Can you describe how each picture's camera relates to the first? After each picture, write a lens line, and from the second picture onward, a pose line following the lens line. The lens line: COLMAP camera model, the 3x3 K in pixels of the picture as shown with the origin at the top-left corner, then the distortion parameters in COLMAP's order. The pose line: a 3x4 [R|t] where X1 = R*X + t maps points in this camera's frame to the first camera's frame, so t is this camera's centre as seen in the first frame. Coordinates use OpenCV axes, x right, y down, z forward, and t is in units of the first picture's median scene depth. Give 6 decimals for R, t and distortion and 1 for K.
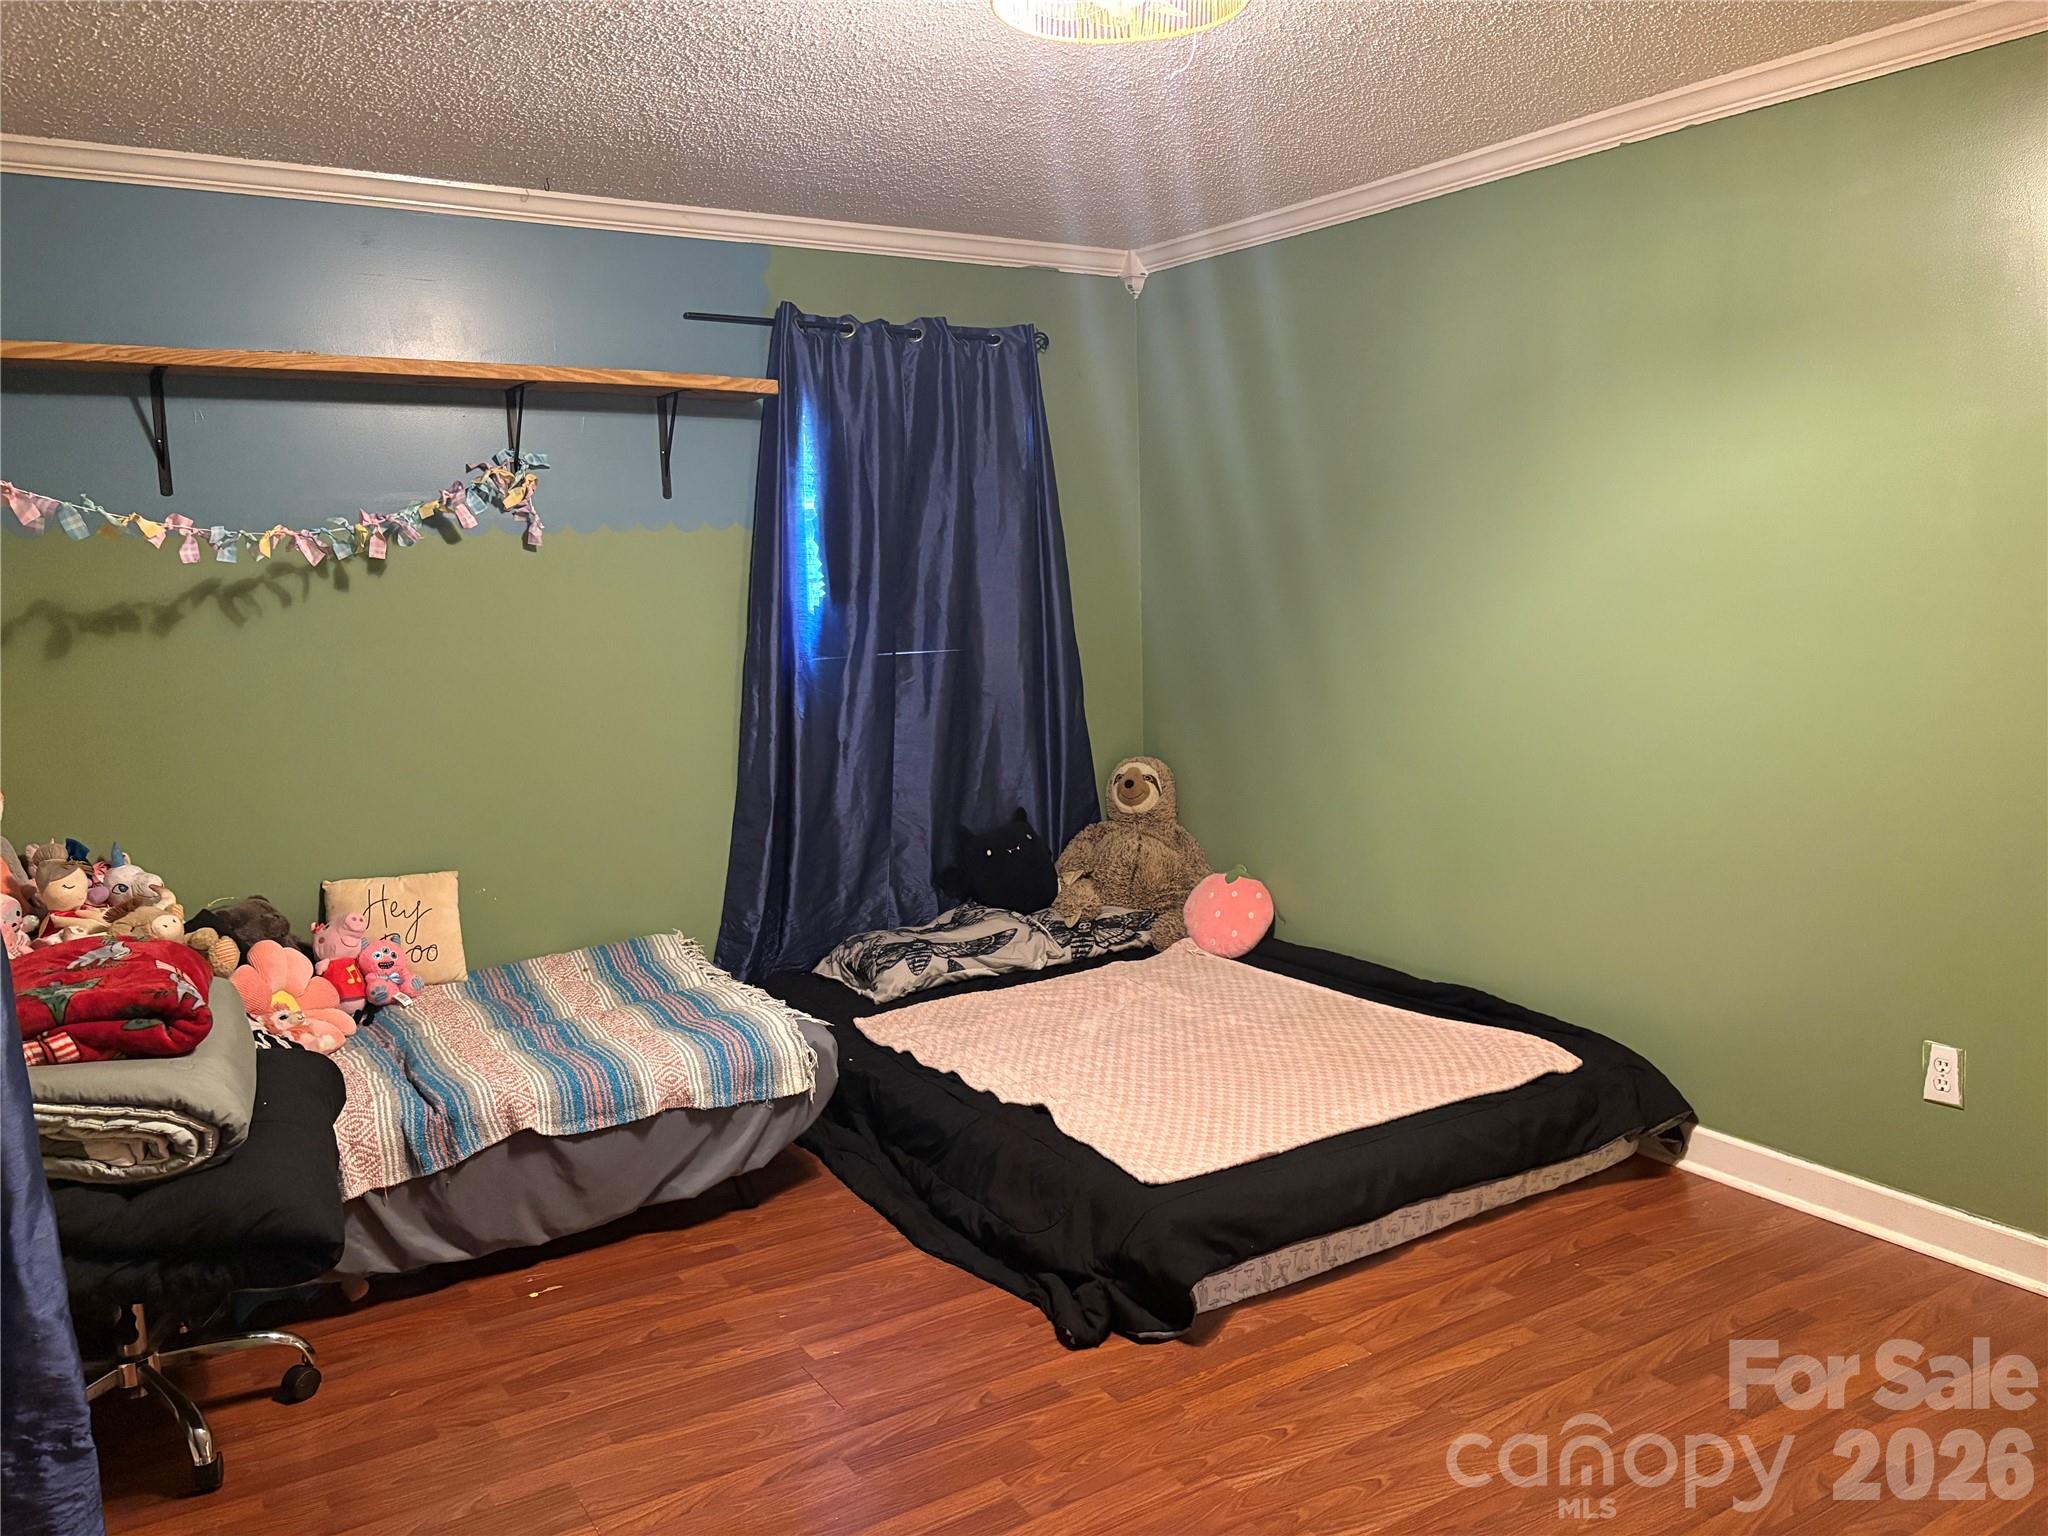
lens RADIAL K [[1578.7, 0, 1024.3], [0, 1578.7, 762.9], [0, 0, 1]] dist [0.083133, -0.086611]
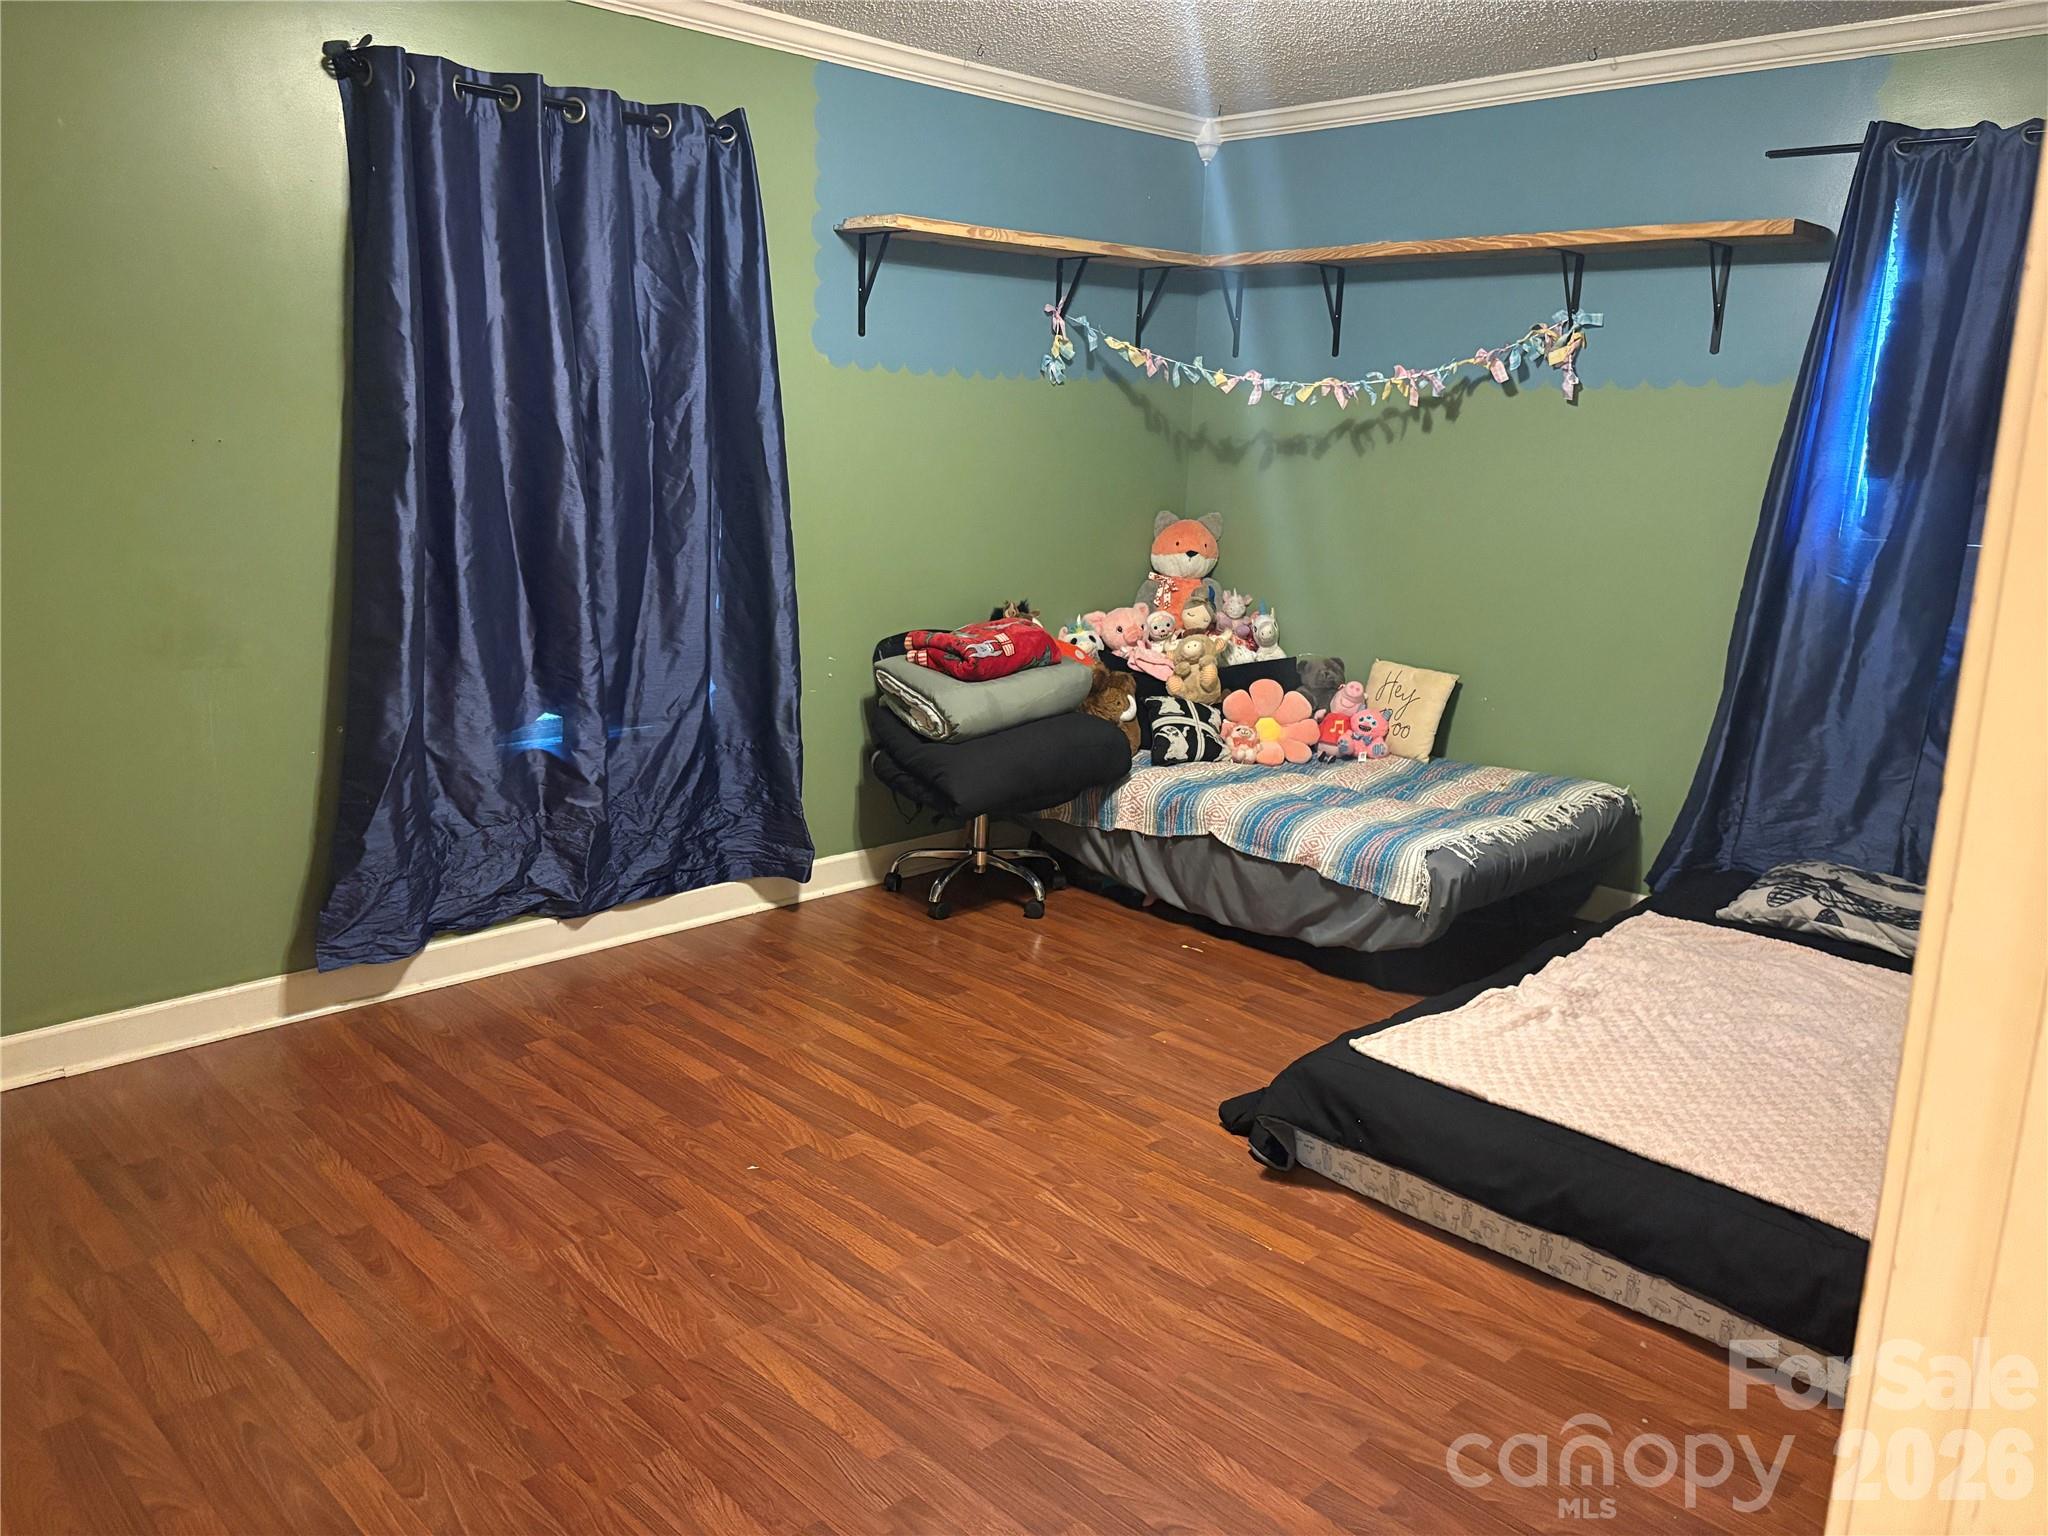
lens RADIAL K [[1578.7, 0, 1024.3], [0, 1578.7, 762.9], [0, 0, 1]] dist [0.083133, -0.086611]
pose [[0.202307, 0.239577, -0.949566, 0.897426], [-0.165032, 0.964089, 0.208080, -0.077906], [0.965317, 0.114613, 0.234580, 0.515219]]
